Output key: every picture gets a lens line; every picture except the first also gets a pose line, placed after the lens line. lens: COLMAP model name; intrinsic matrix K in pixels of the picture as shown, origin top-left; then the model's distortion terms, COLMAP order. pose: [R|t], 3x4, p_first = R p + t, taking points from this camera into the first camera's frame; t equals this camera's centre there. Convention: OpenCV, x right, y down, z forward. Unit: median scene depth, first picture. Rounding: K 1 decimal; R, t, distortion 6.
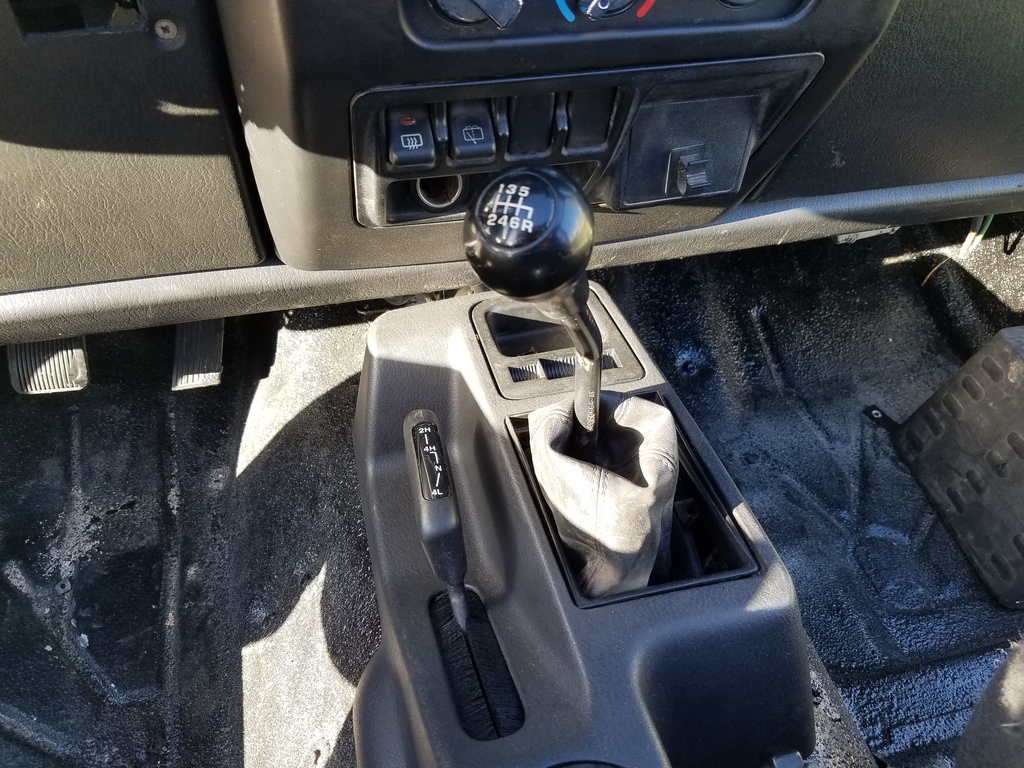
lens RADIAL K [[858.0, 0, 475.3], [0, 858.0, 387.4], [0, 0, 1]] dist [-0.031283, -0.013730]
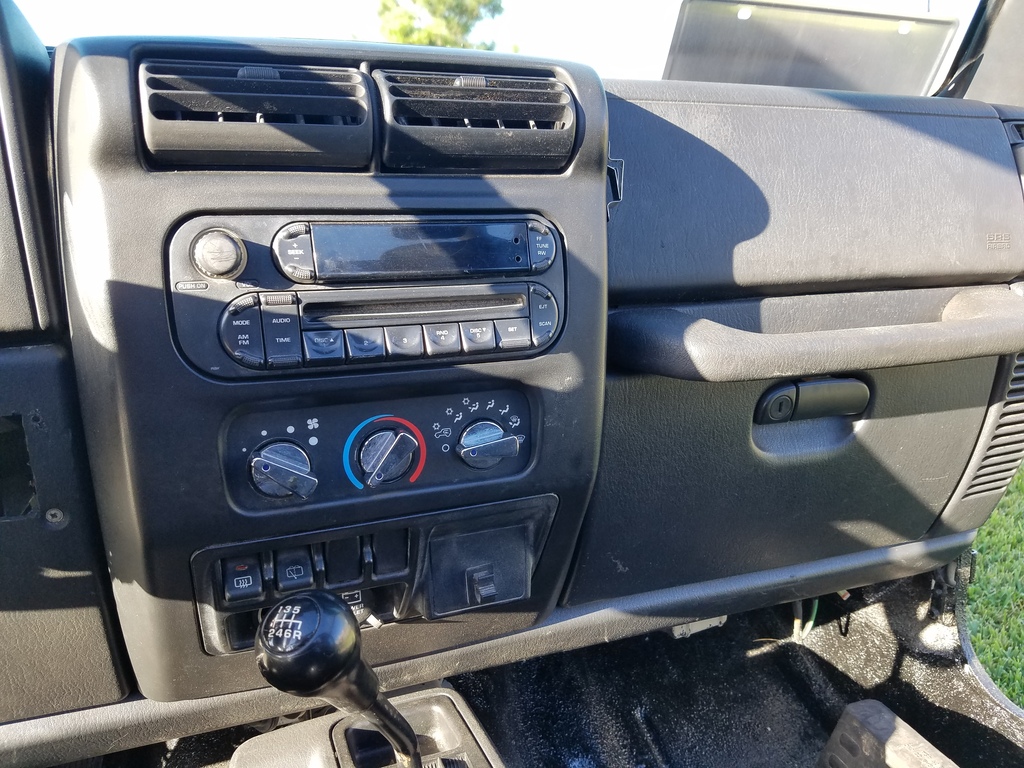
lens RADIAL K [[733.6, 0, 481.4], [0, 733.6, 385.4], [0, 0, 1]] dist [0.184202, -0.238908]
pose [[0.988253, -0.043448, 0.146518, 0.099251], [0.111043, 0.862853, -0.493106, 0.050933], [-0.104999, 0.503584, 0.857542, -0.151870]]
